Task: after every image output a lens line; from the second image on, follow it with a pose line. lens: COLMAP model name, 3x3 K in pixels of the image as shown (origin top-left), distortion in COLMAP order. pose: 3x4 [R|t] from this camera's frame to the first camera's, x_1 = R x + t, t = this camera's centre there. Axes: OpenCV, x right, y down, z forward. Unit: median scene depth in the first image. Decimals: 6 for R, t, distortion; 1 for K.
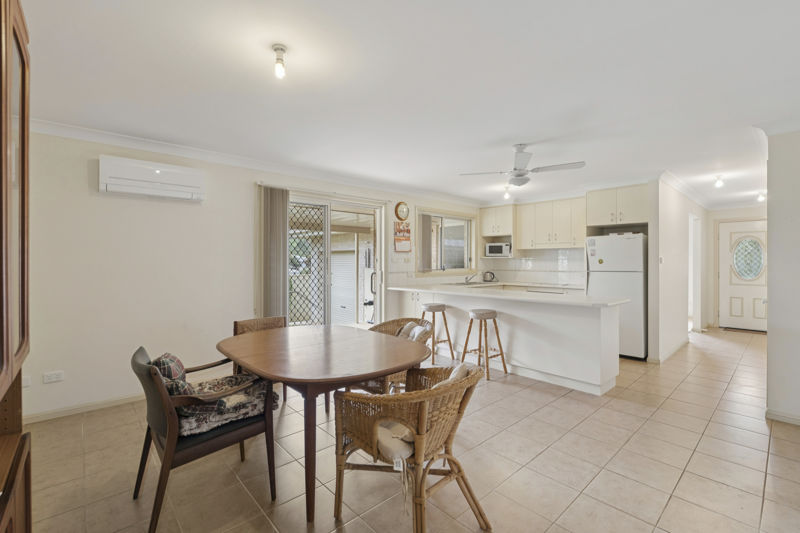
lens RADIAL K [[357.0, 0, 400.7], [0, 357.0, 261.2], [0, 0, 1]] dist [0.000274, 0.000126]
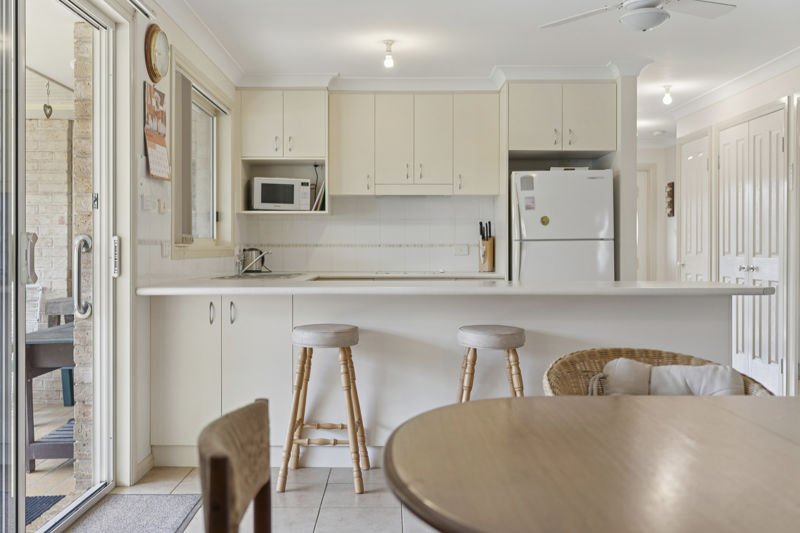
lens RADIAL K [[781.9, 0, 400.0], [0, 781.9, 266.5], [0, 0, 1]] dist [0.045386, 0.000290]
pose [[0.669082, -0.016851, 0.742998, -0.368531], [-0.000226, 0.999738, 0.022878, 0.036048], [-0.743189, -0.015475, 0.668903, 0.348119]]
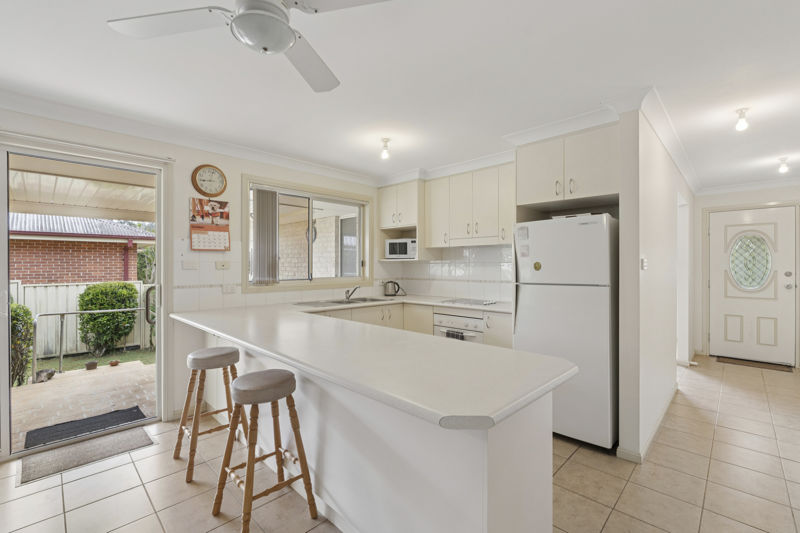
lens RADIAL K [[353.2, 0, 397.3], [0, 353.2, 268.1], [0, 0, 1]] dist [-0.004121, -0.000135]
pose [[0.998498, -0.002997, 0.054712, 0.270903], [0.002606, 0.999971, 0.007201, -0.000866], [-0.054732, -0.007048, 0.998476, 0.400029]]
